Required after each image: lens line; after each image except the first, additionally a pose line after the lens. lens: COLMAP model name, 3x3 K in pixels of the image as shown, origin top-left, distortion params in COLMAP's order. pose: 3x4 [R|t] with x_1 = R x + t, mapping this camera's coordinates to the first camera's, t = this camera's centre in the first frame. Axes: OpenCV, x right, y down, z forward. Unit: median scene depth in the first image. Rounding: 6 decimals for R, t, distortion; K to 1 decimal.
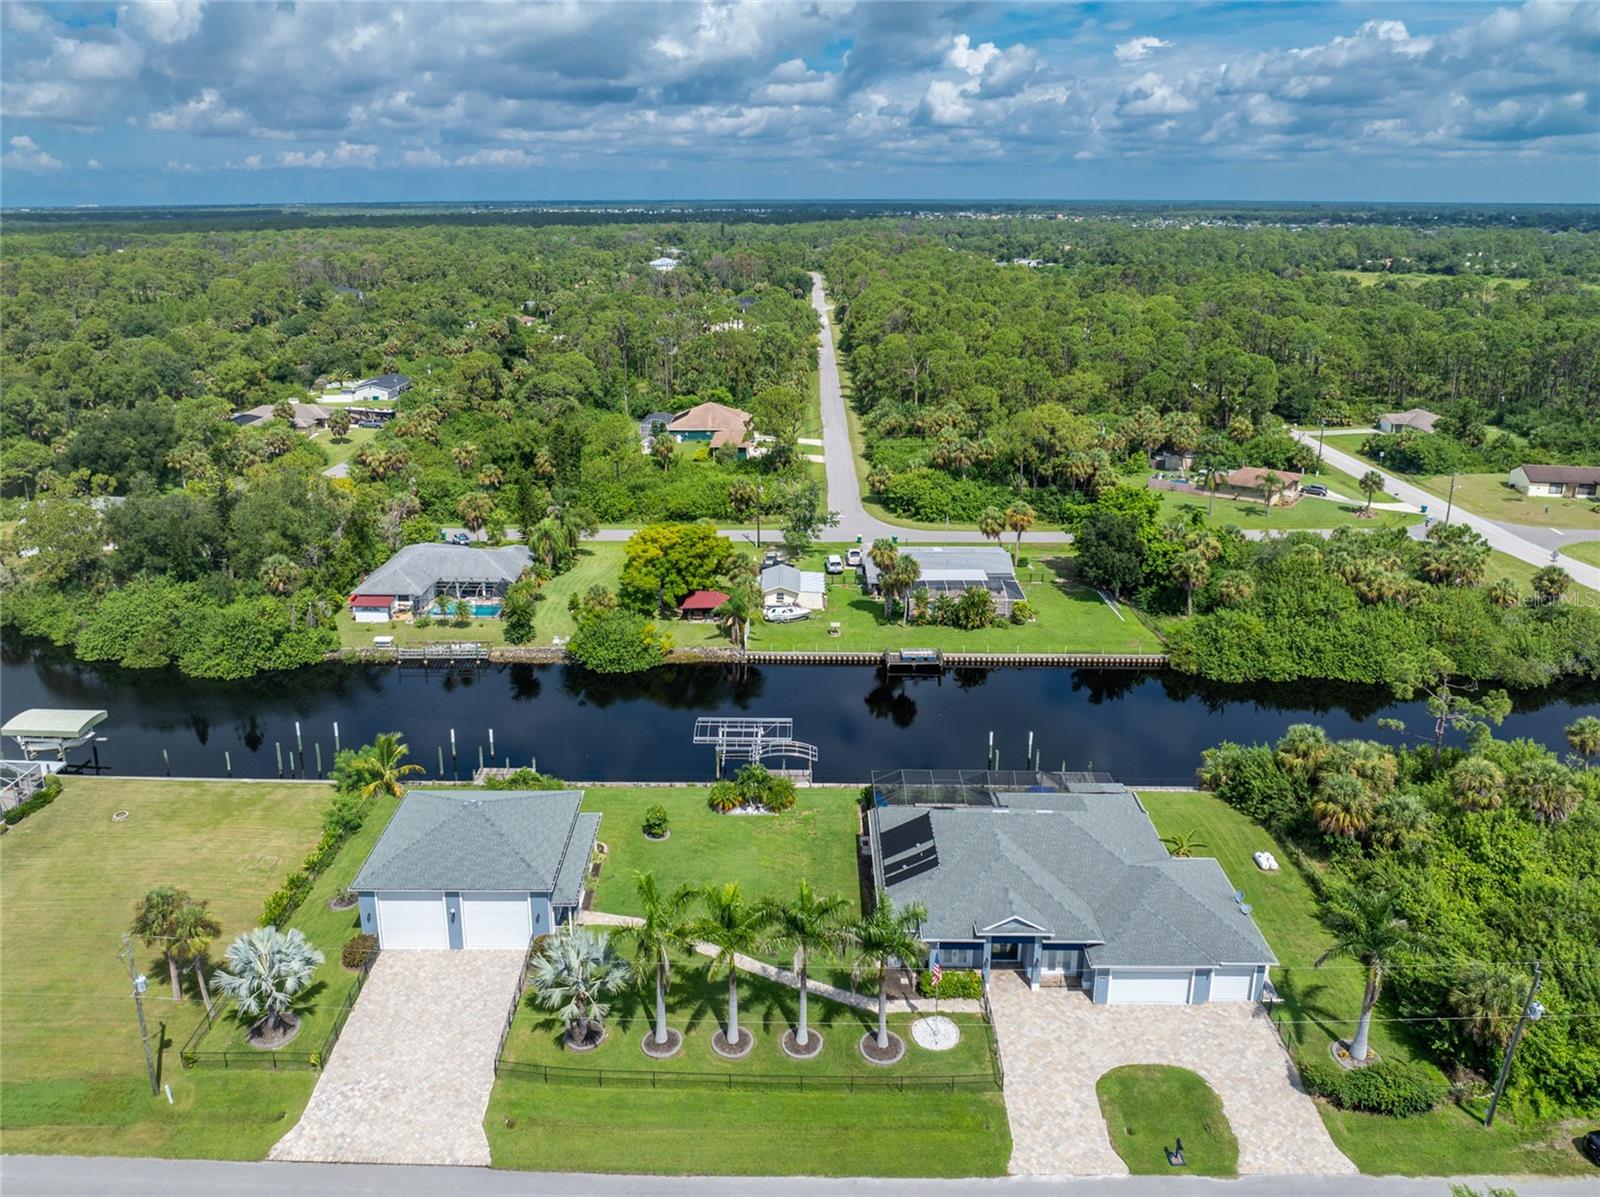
lens RADIAL K [[1170.4, 0, 798.4], [0, 1170.4, 587.8], [0, 0, 1]] dist [-0.046487, 0.011364]
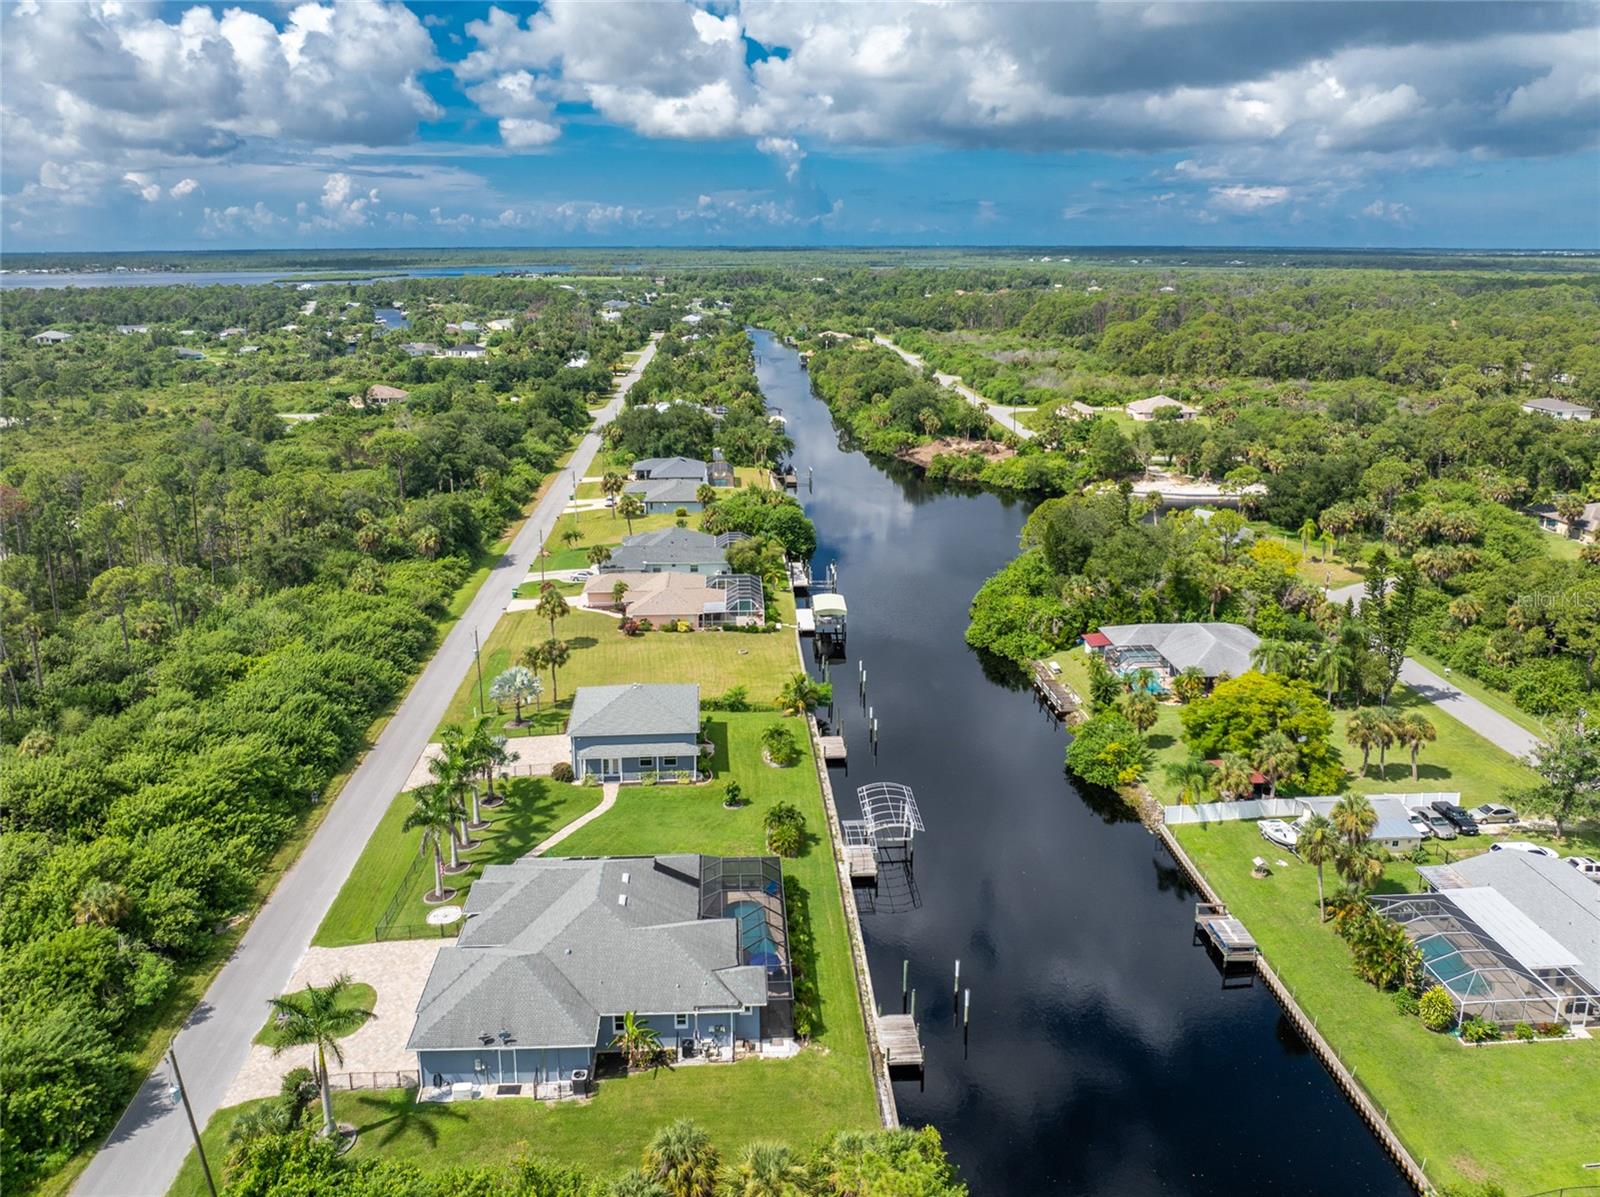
lens RADIAL K [[1187.5, 0, 800.0], [0, 1187.5, 598.5], [0, 0, 1]] dist [-0.042414, 0.001722]
pose [[0.069895, 0.288200, -0.955016, 1.295120], [-0.321958, 0.912642, 0.251849, -0.410852], [0.944170, 0.289872, 0.156578, 1.030580]]
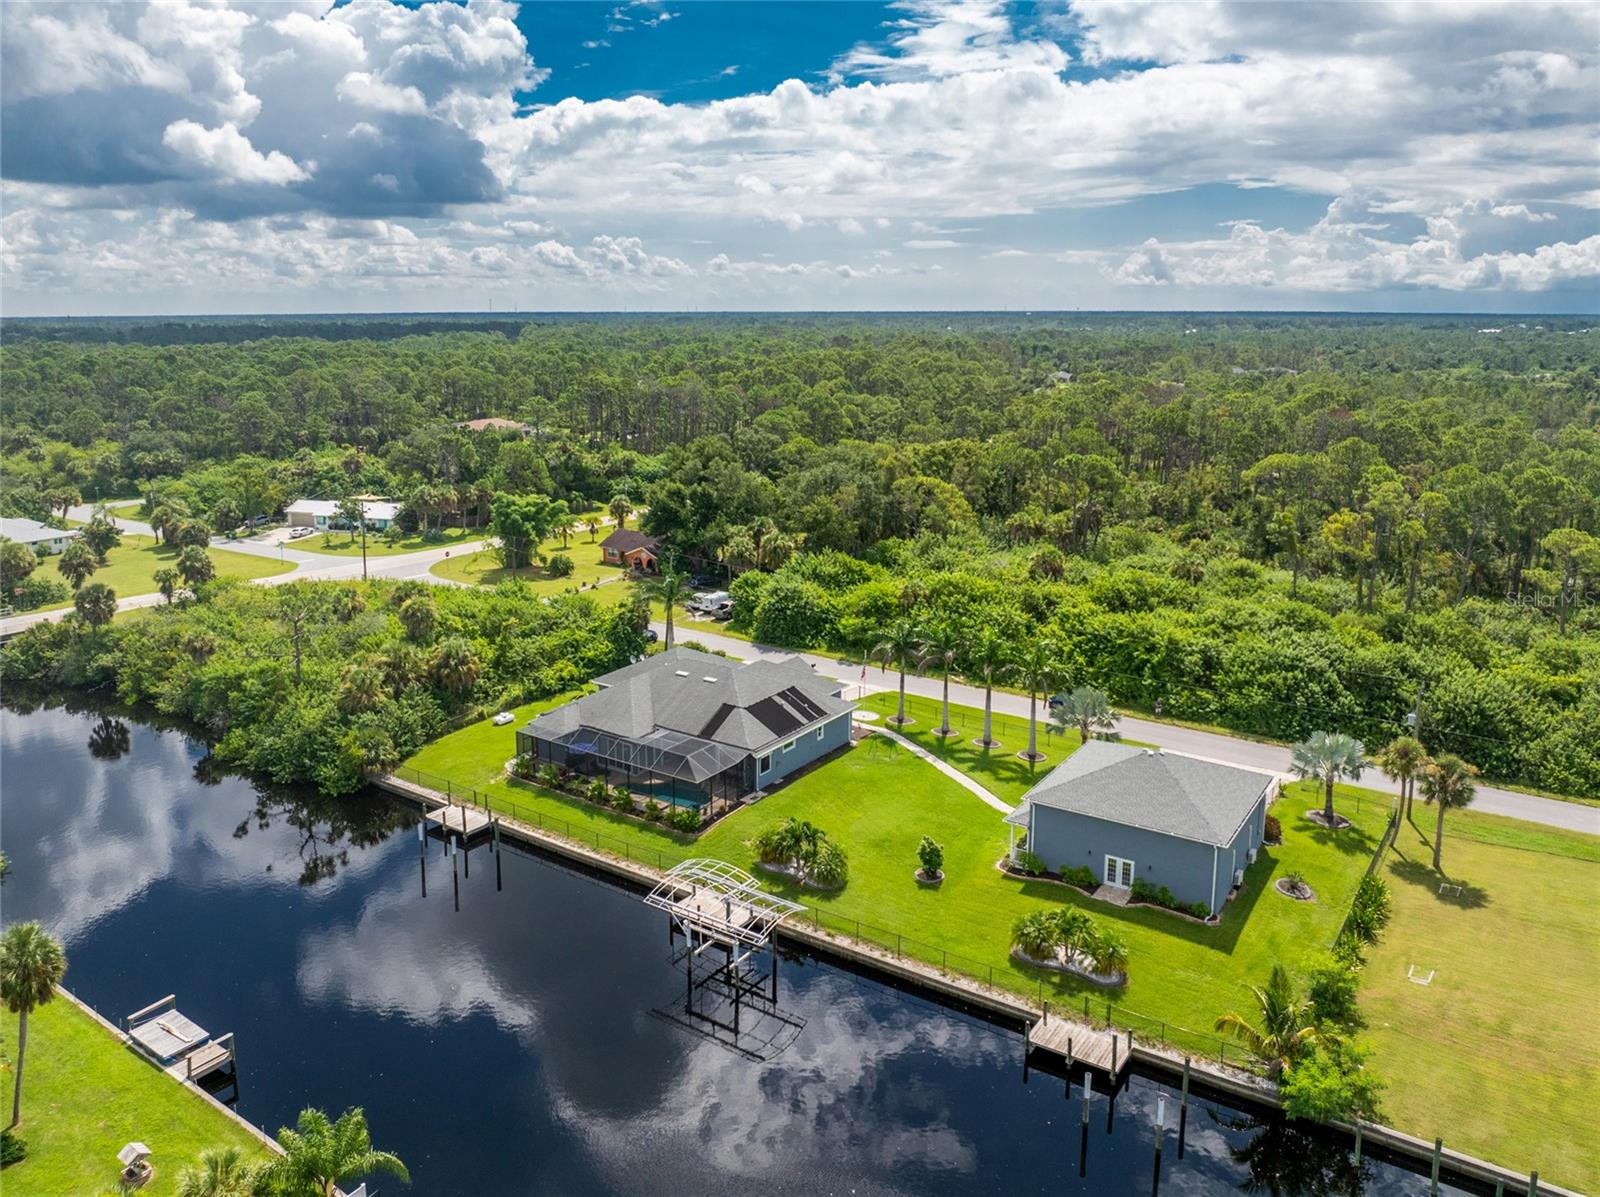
lens RADIAL K [[1170.4, 0, 798.4], [0, 1170.4, 587.8], [0, 0, 1]] dist [-0.046487, 0.011364]
pose [[-0.828186, -0.129132, 0.545374, -0.608270], [0.184825, 0.855730, 0.483286, -0.504823], [-0.529100, 0.501050, -0.684837, 1.948234]]
